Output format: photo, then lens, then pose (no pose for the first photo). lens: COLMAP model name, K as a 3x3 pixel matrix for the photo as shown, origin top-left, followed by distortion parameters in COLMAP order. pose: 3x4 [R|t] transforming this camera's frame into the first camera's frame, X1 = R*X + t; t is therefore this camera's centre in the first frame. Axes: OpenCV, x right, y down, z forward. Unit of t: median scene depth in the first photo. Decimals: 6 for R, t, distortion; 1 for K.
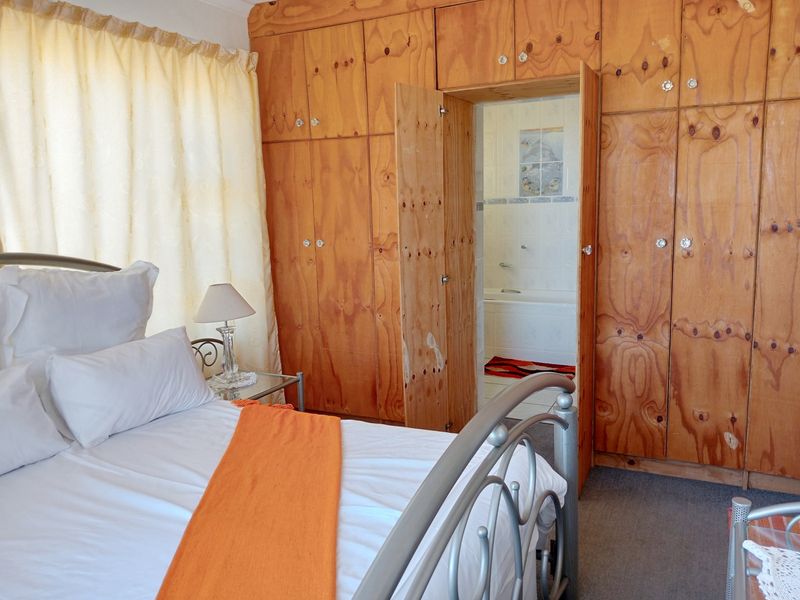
lens RADIAL K [[635.8, 0, 395.2], [0, 635.8, 298.6], [0, 0, 1]] dist [0.124431, -0.211082]
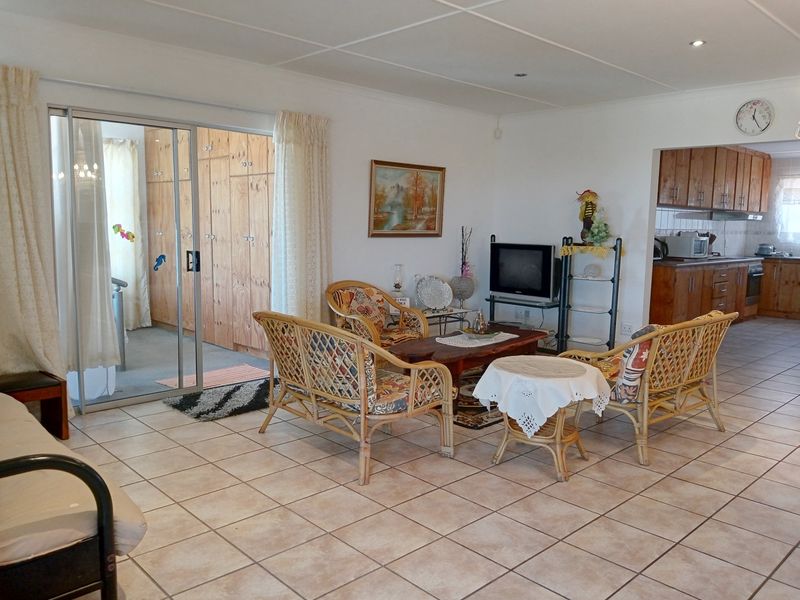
lens RADIAL K [[635.8, 0, 395.2], [0, 635.8, 298.6], [0, 0, 1]] dist [0.124431, -0.211082]
pose [[0.932068, 0.083624, -0.352499, 1.635074], [-0.094080, 0.995485, -0.012605, 0.088893], [0.349854, 0.044912, 0.935727, -0.768082]]
